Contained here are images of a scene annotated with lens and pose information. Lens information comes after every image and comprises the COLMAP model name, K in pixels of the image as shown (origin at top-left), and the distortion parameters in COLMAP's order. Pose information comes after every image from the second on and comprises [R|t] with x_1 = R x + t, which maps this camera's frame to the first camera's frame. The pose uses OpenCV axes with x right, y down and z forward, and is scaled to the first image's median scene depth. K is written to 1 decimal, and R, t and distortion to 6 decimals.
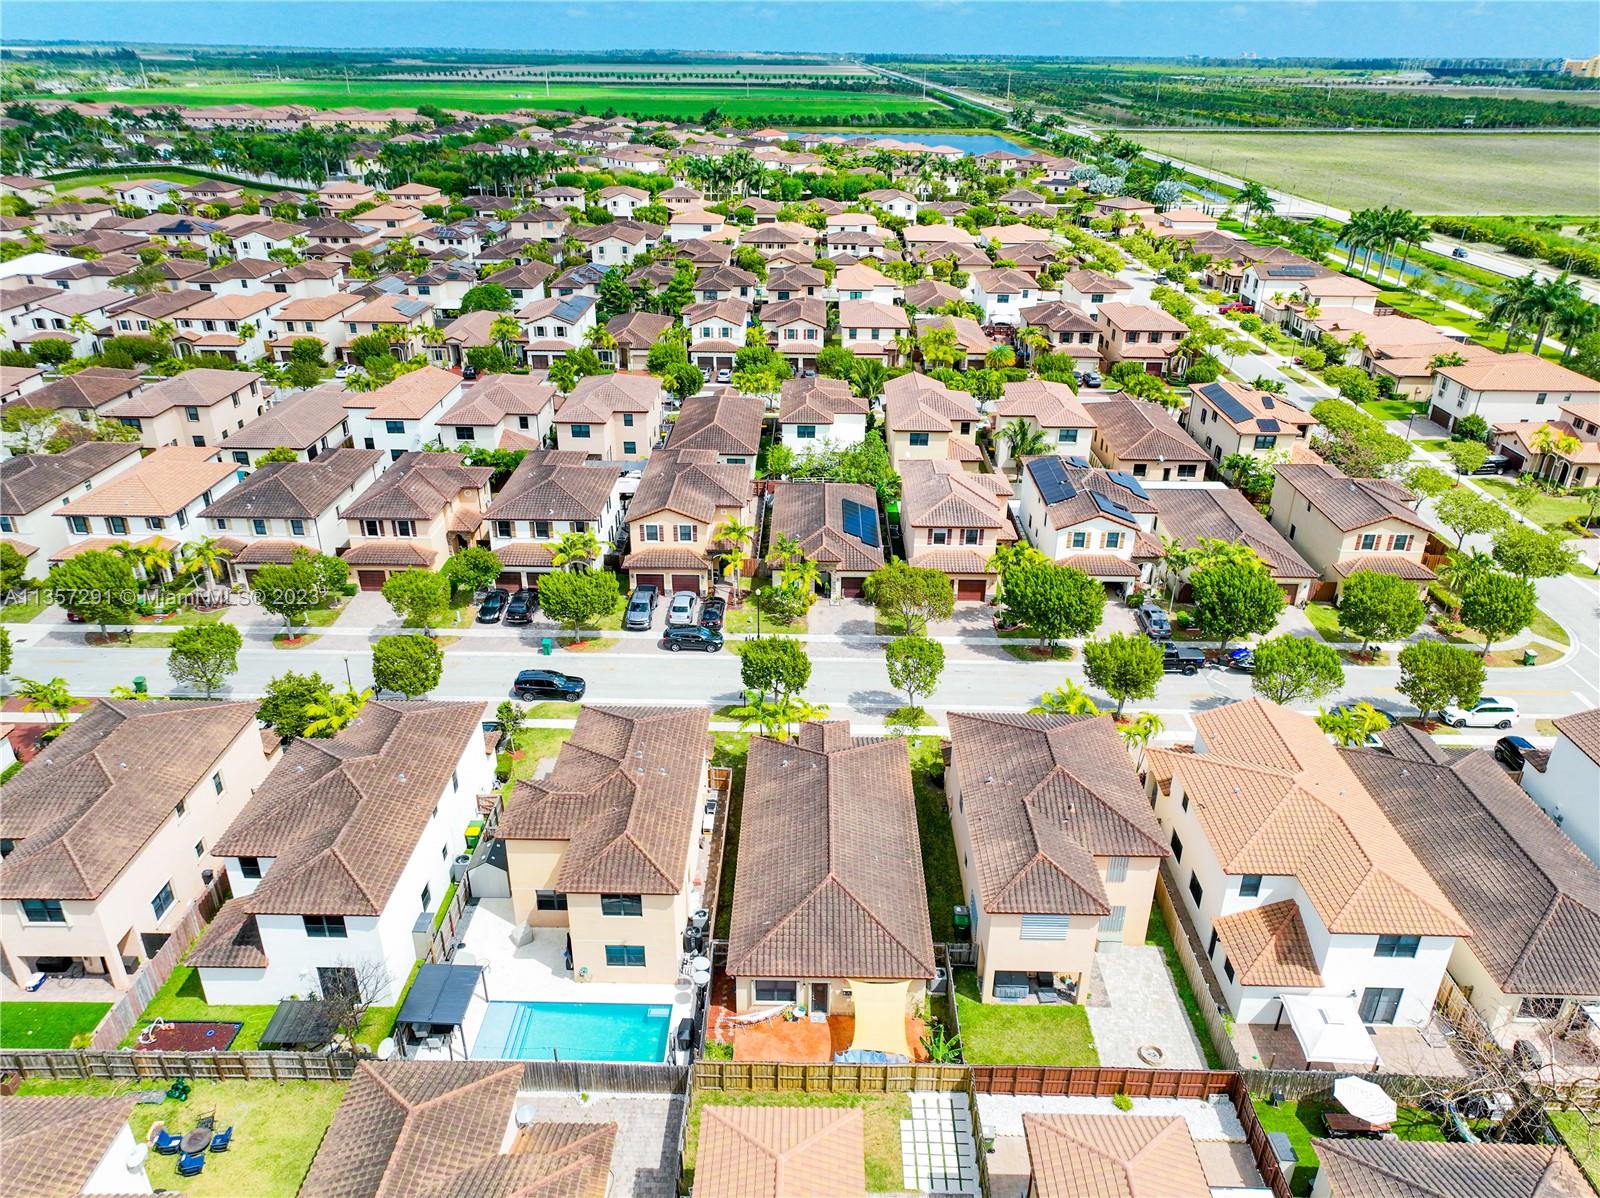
lens RADIAL K [[1121.7, 0, 795.4], [0, 1121.7, 595.4], [0, 0, 1]] dist [0.005077, 0.002808]
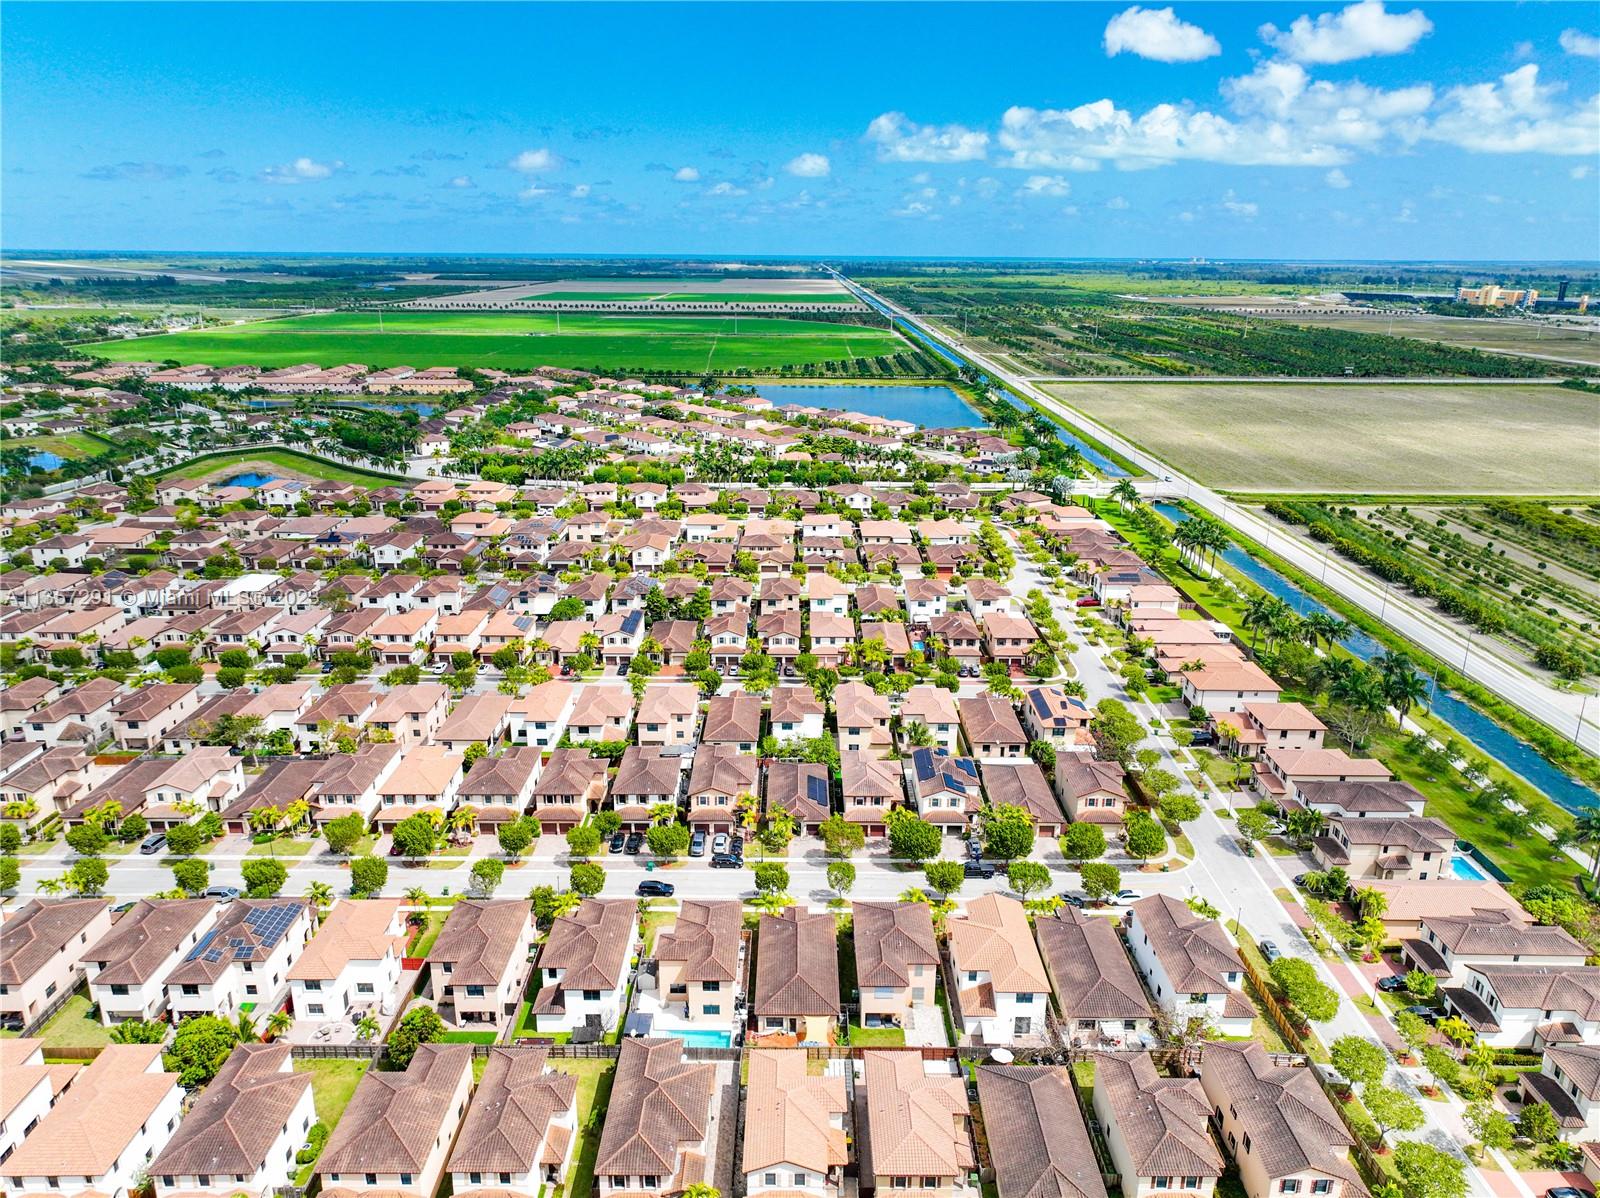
lens RADIAL K [[1121.7, 0, 795.4], [0, 1121.7, 595.4], [0, 0, 1]] dist [0.005077, 0.002808]
pose [[0.999878, -0.007294, 0.013792, 0.000323], [0.009316, 0.988221, -0.152750, -0.108016], [-0.012515, 0.152859, 0.988169, -0.883676]]
